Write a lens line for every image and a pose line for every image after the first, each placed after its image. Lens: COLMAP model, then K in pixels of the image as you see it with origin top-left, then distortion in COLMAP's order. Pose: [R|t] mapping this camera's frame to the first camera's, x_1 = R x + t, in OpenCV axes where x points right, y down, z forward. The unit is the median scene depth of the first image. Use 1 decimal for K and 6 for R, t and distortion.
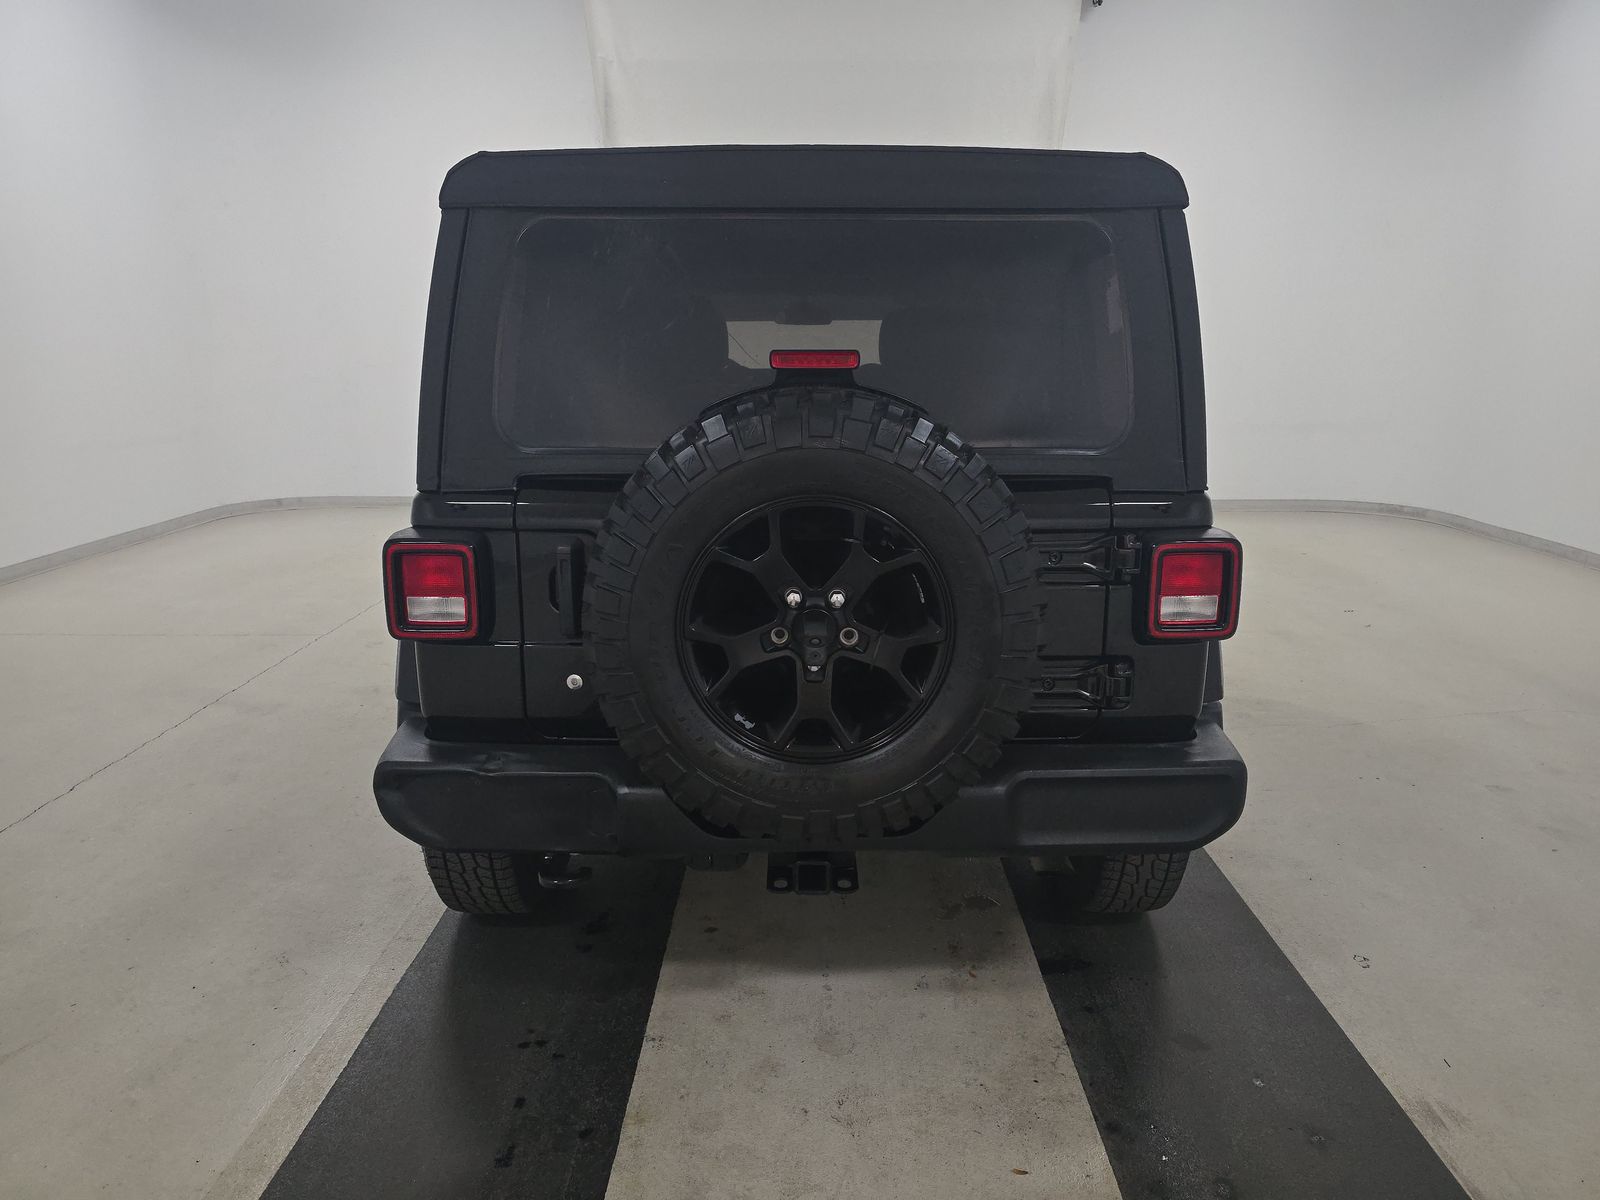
lens RADIAL K [[1096.1, 0, 800.0], [0, 1096.1, 600.0], [0, 0, 1]] dist [0.002768, -0.003643]
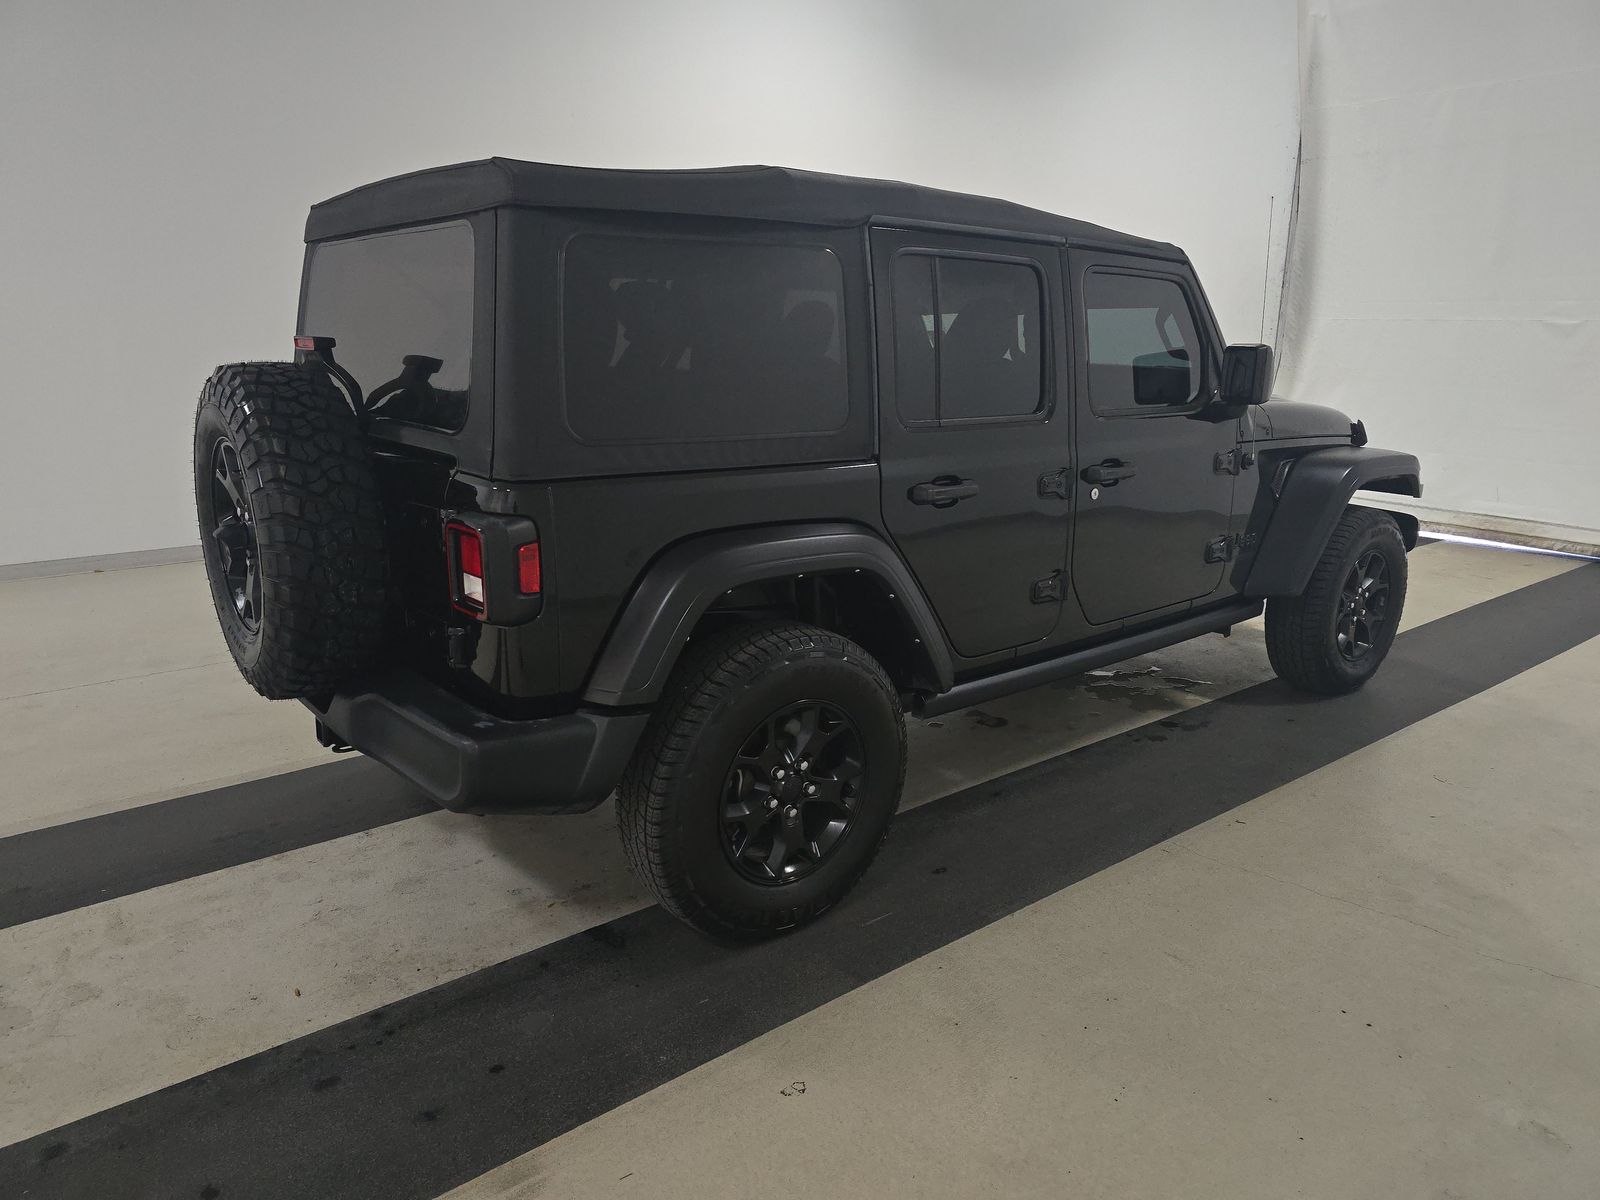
lens RADIAL K [[1096.1, 0, 800.0], [0, 1096.1, 600.0], [0, 0, 1]] dist [0.002768, -0.003643]
pose [[0.623703, 0.194850, -0.756986, 1.174499], [-0.187091, 0.977496, 0.097460, -0.121934], [0.758941, 0.080840, 0.646122, 0.486969]]
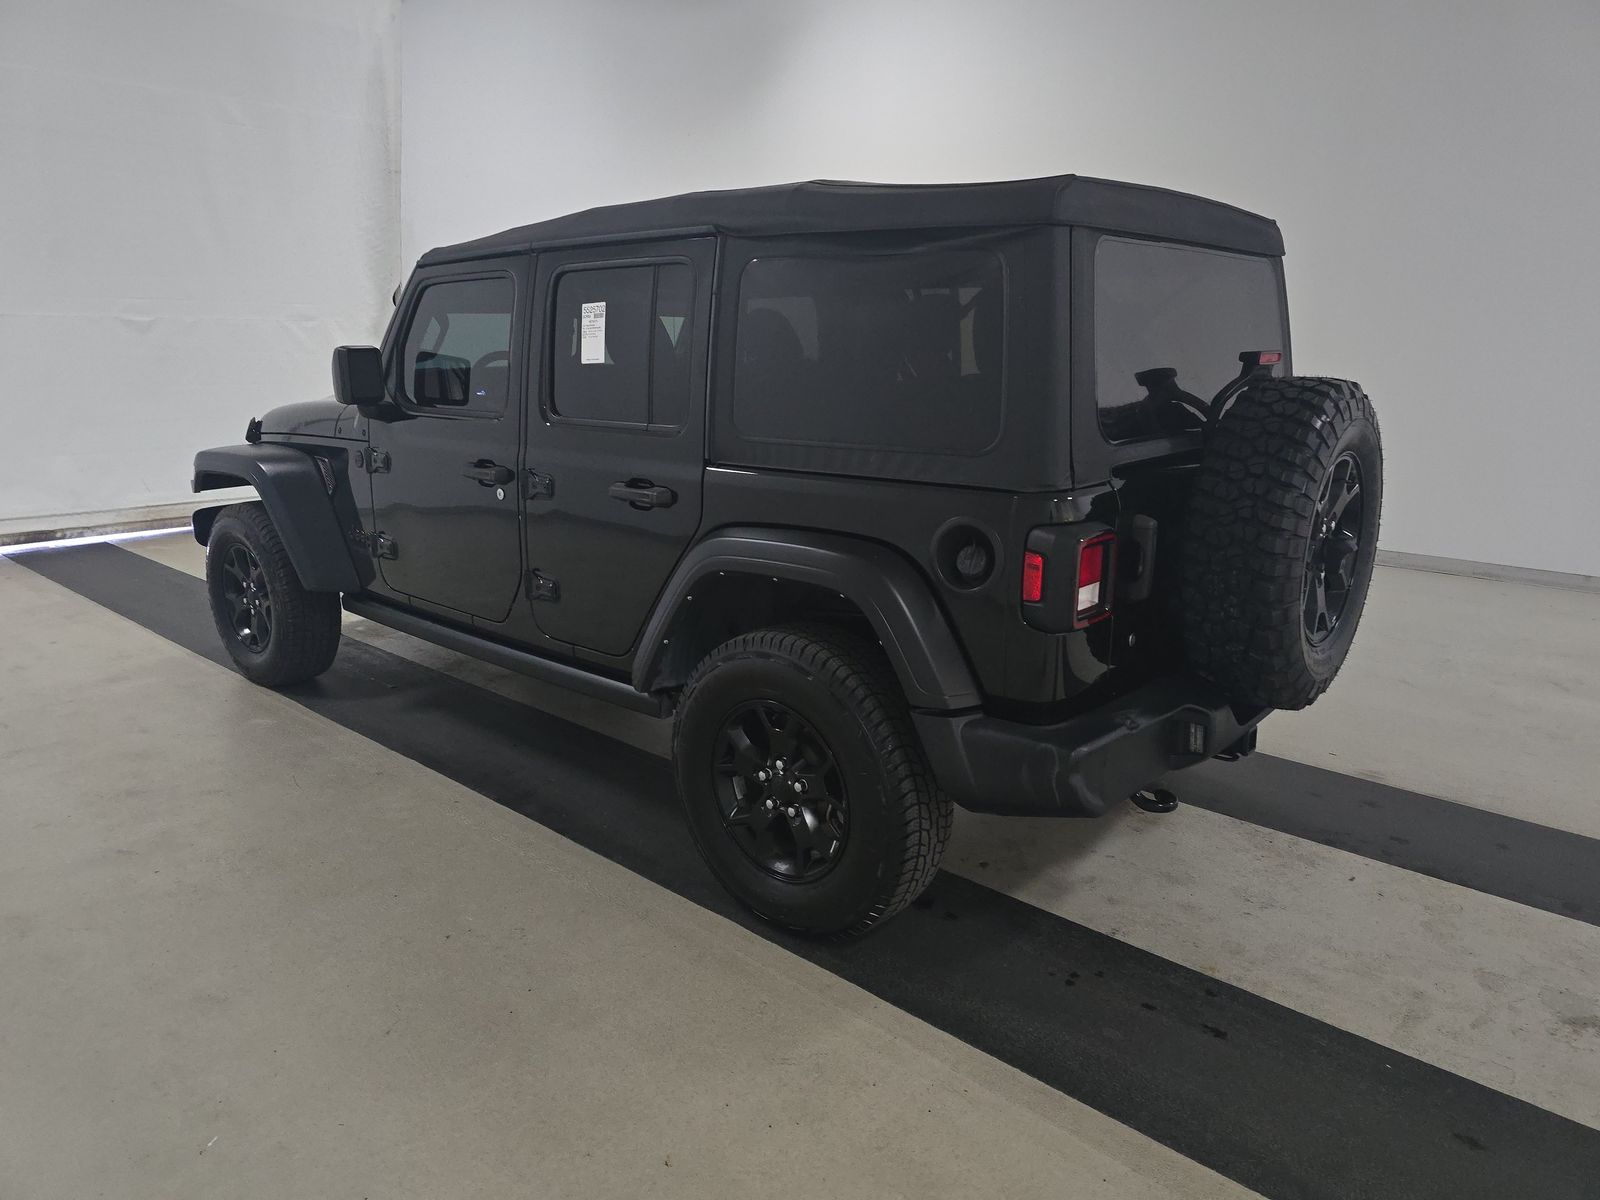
lens RADIAL K [[1106.0, 0, 775.1], [0, 1106.0, 600.6], [0, 0, 1]] dist [0.001625, 0.000085]
pose [[0.656868, -0.185000, 0.730957, -1.167981], [0.173223, 0.980529, 0.092500, -0.127426], [-0.733838, 0.065859, 0.676125, 0.423534]]
